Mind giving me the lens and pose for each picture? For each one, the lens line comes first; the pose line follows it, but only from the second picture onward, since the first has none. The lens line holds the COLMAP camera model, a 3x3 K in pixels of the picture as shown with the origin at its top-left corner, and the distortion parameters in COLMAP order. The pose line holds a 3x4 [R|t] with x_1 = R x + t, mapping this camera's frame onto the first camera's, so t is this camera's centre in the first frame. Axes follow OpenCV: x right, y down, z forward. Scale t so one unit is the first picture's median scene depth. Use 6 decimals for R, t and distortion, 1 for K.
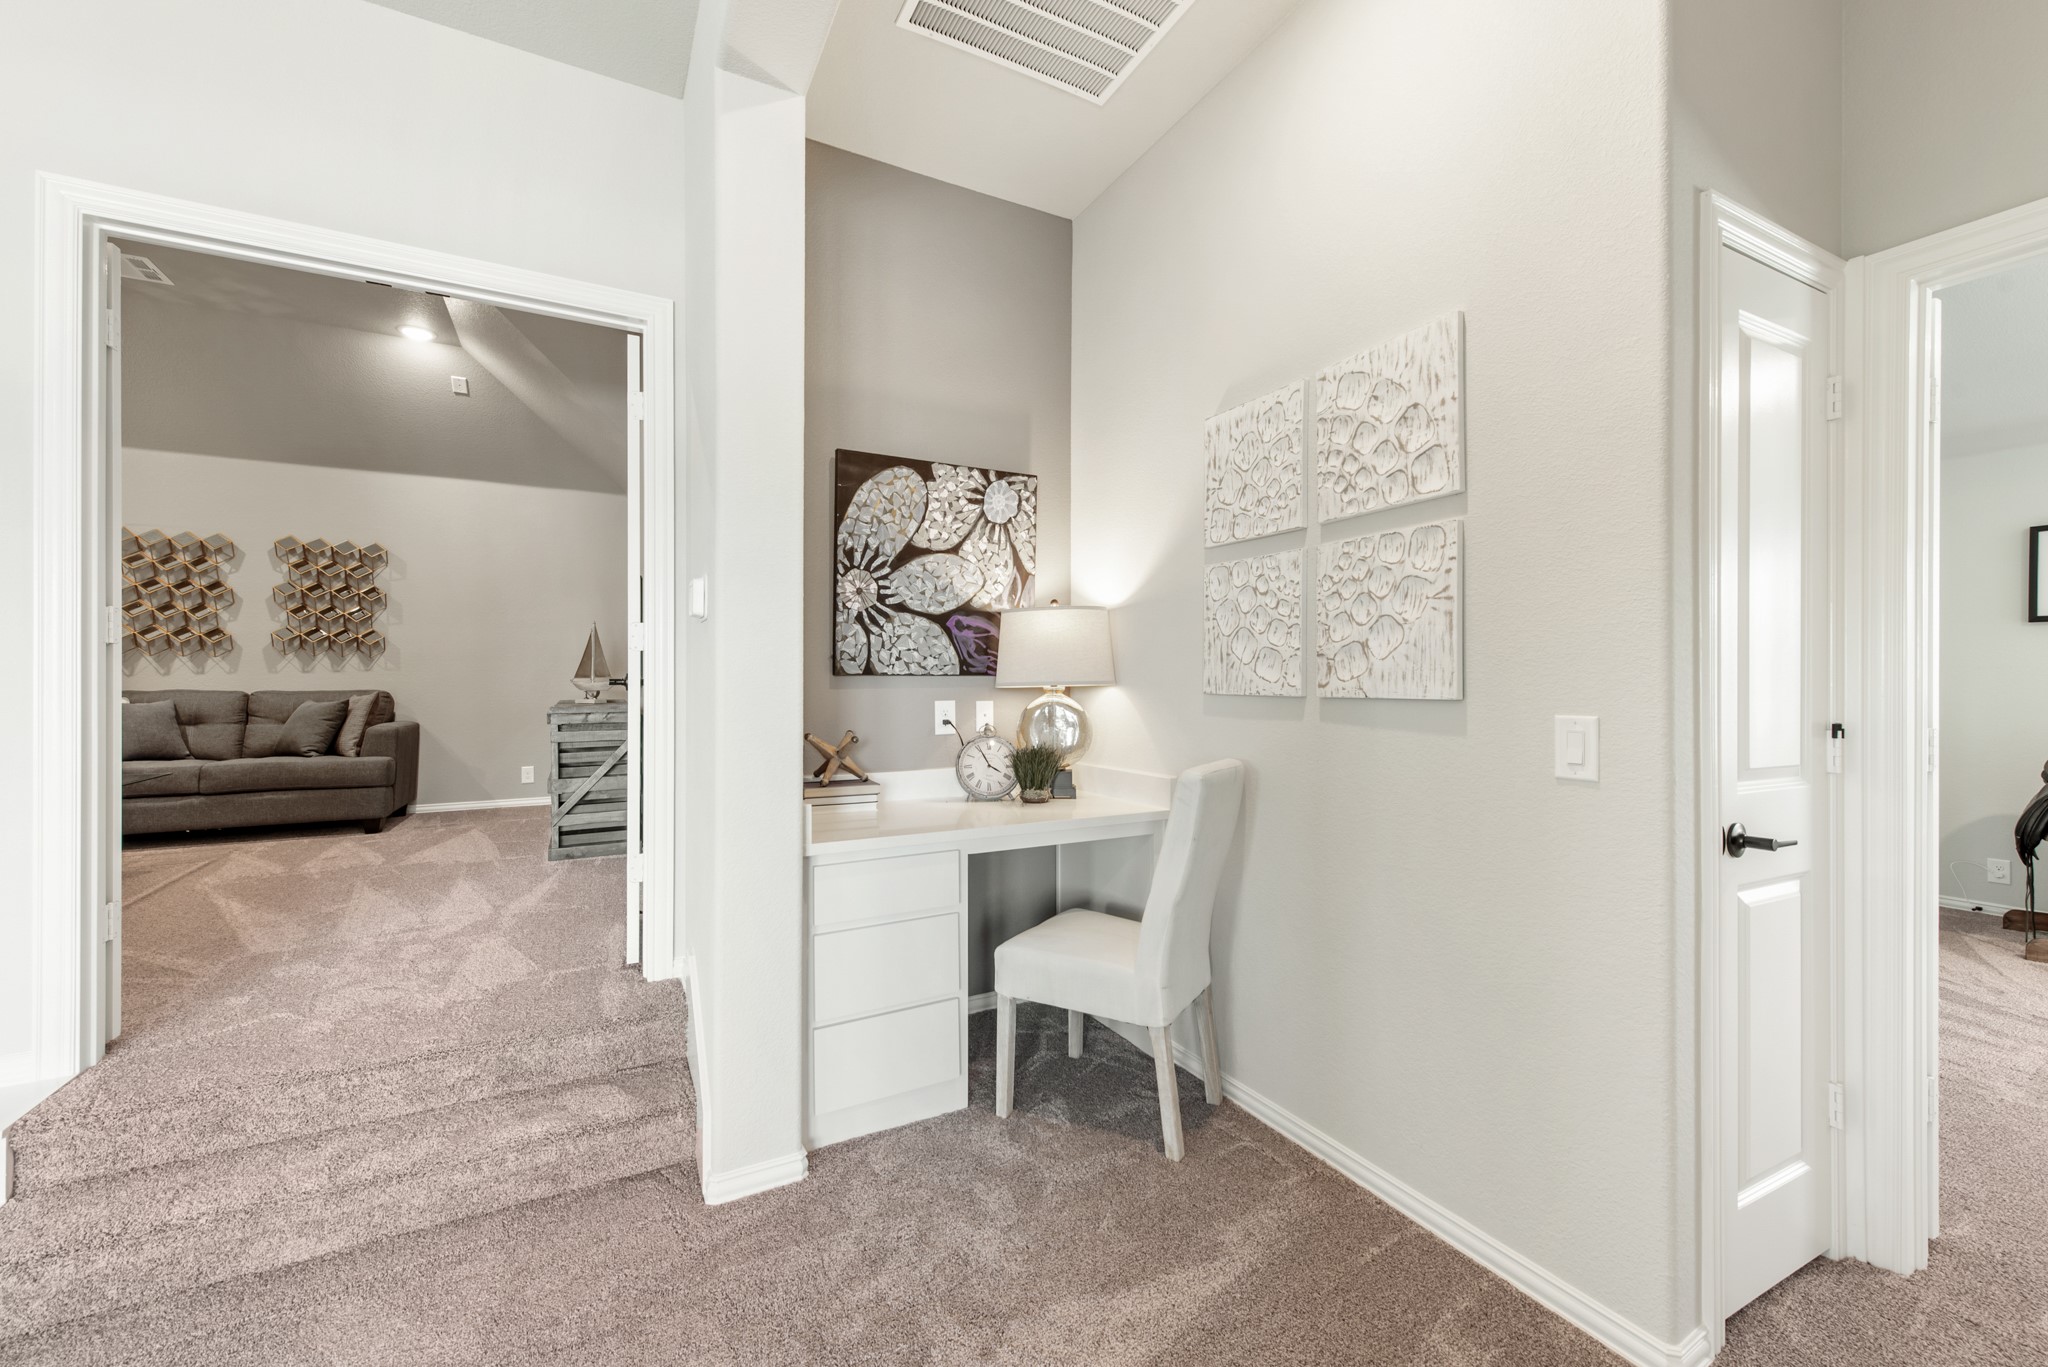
lens RADIAL K [[831.7, 0, 1011.4], [0, 831.7, 680.8], [0, 0, 1]] dist [0.013274, -0.002356]
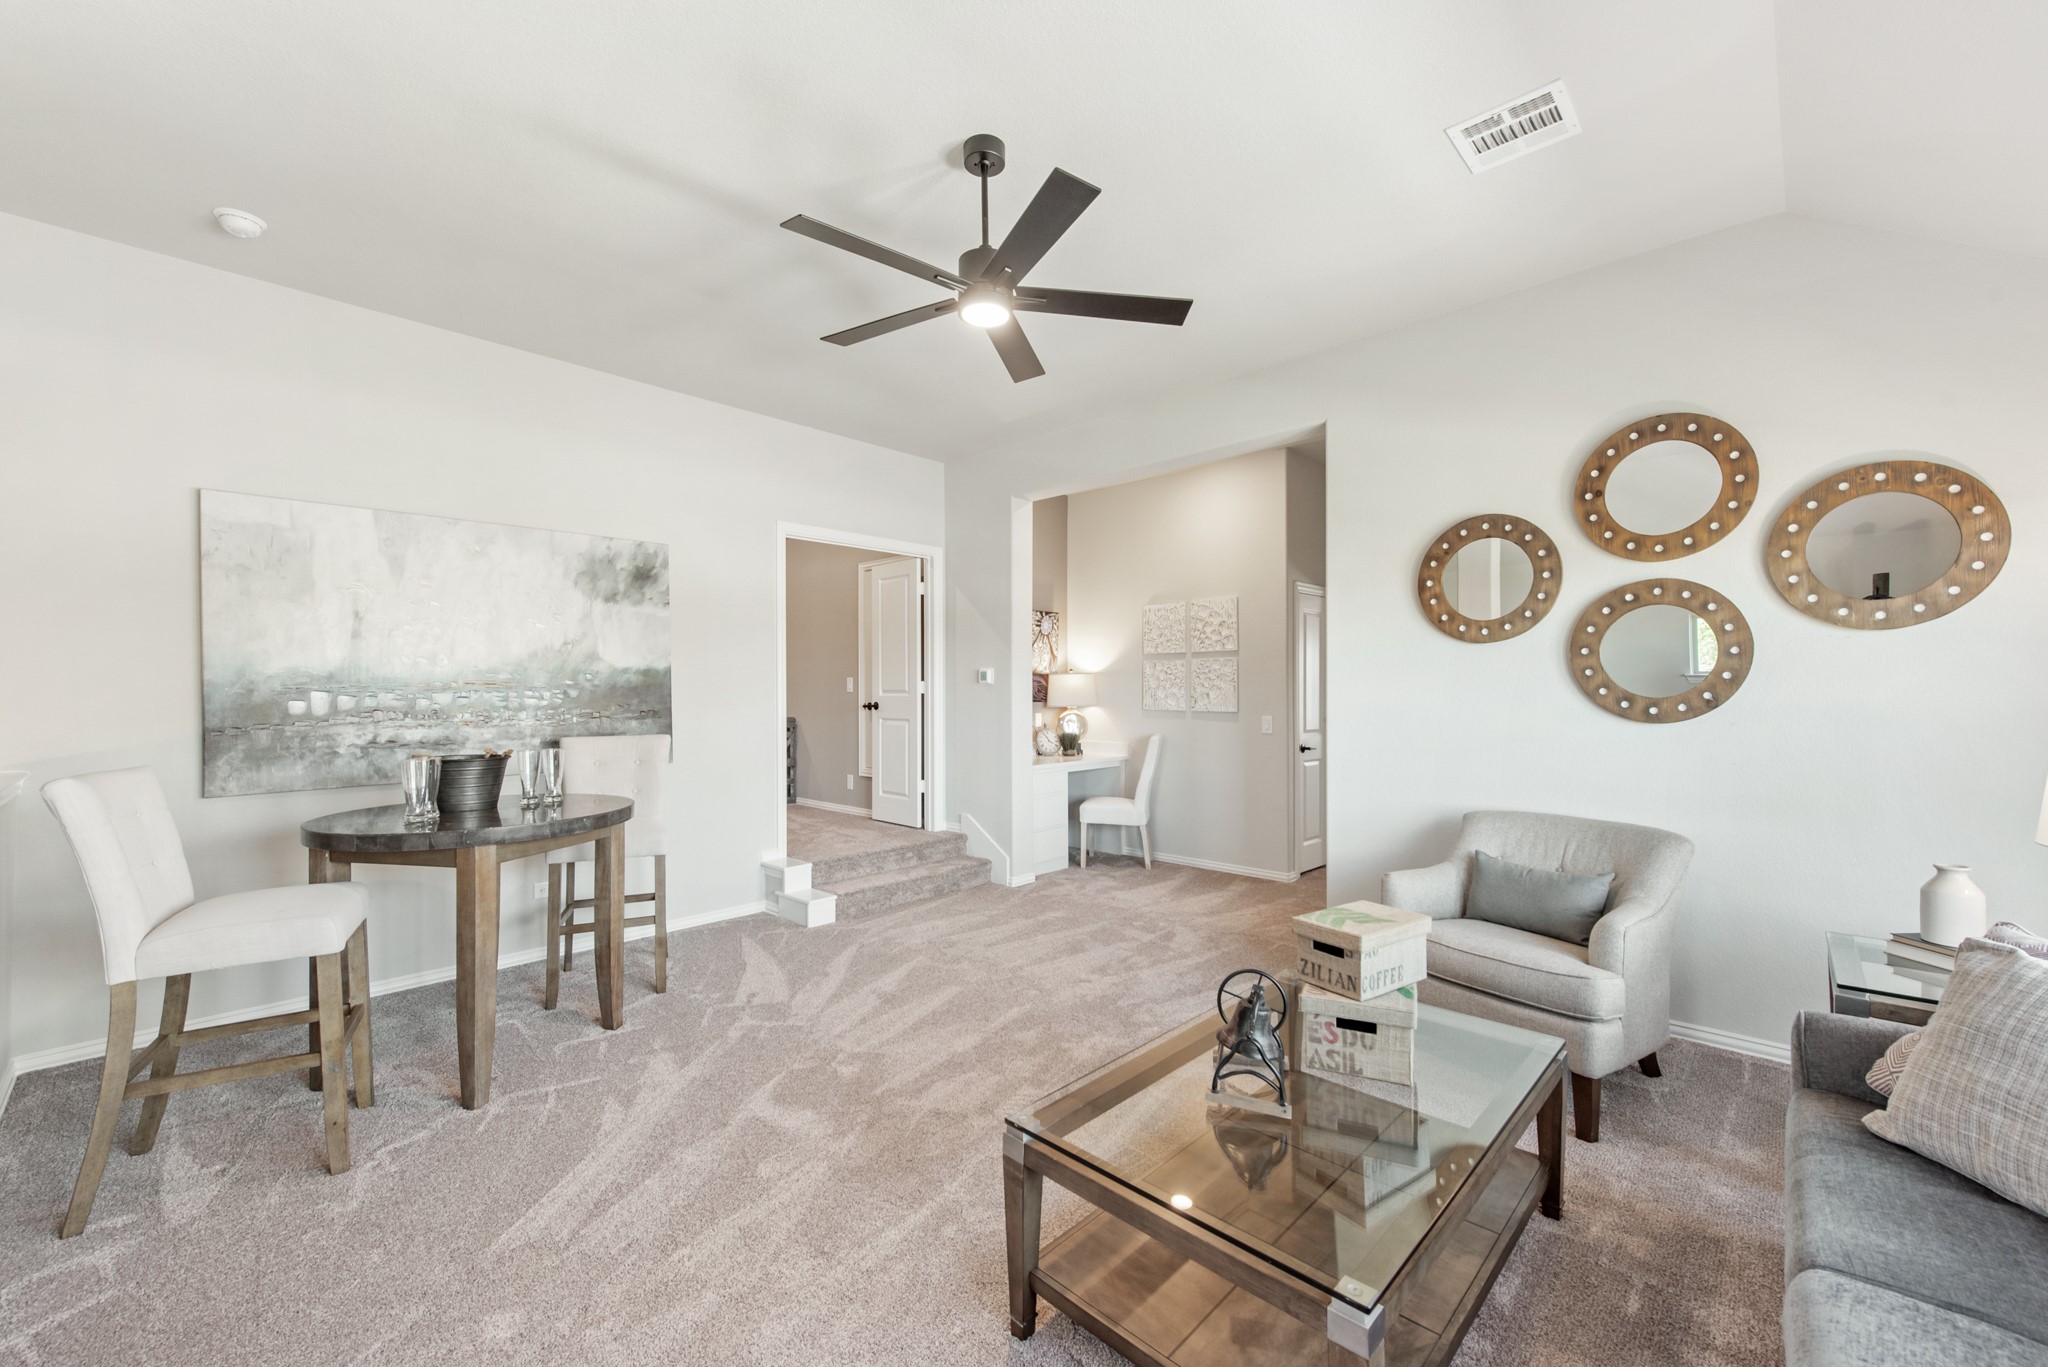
lens RADIAL K [[831.7, 0, 1031.3], [0, 831.7, 684.8], [0, 0, 1]] dist [0.013274, -0.002356]
pose [[0.946933, -0.000353, 0.321430, -0.969935], [0.002530, 0.999977, -0.006355, -0.049647], [-0.321420, 0.006830, 0.946912, -1.397265]]
